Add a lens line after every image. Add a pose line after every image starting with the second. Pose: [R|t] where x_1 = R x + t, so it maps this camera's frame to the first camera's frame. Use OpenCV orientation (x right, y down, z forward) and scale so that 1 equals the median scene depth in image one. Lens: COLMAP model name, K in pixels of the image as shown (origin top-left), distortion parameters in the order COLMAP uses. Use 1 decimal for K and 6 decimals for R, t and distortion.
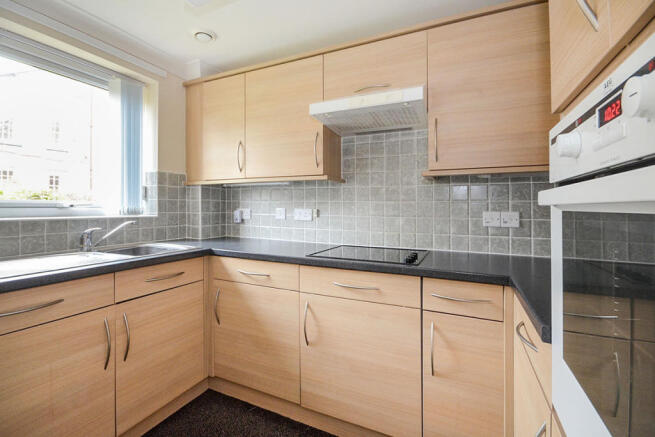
lens RADIAL K [[298.4, 0, 326.5], [0, 298.4, 205.4], [0, 0, 1]] dist [0.000429, 0.000002]
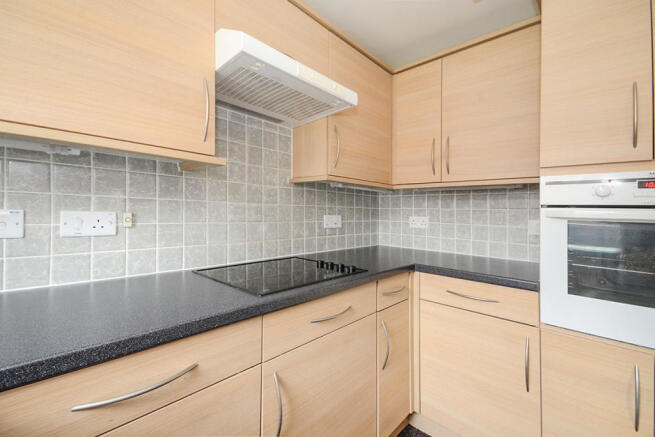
lens RADIAL K [[278.0, 0, 326.0], [0, 278.0, 211.1], [0, 0, 1]] dist [0.000057, -0.000019]
pose [[0.335454, 0.010298, 0.942000, -0.425597], [-0.011971, 0.999906, -0.006668, 0.010829], [-0.941980, -0.009040, 0.335546, 0.574230]]
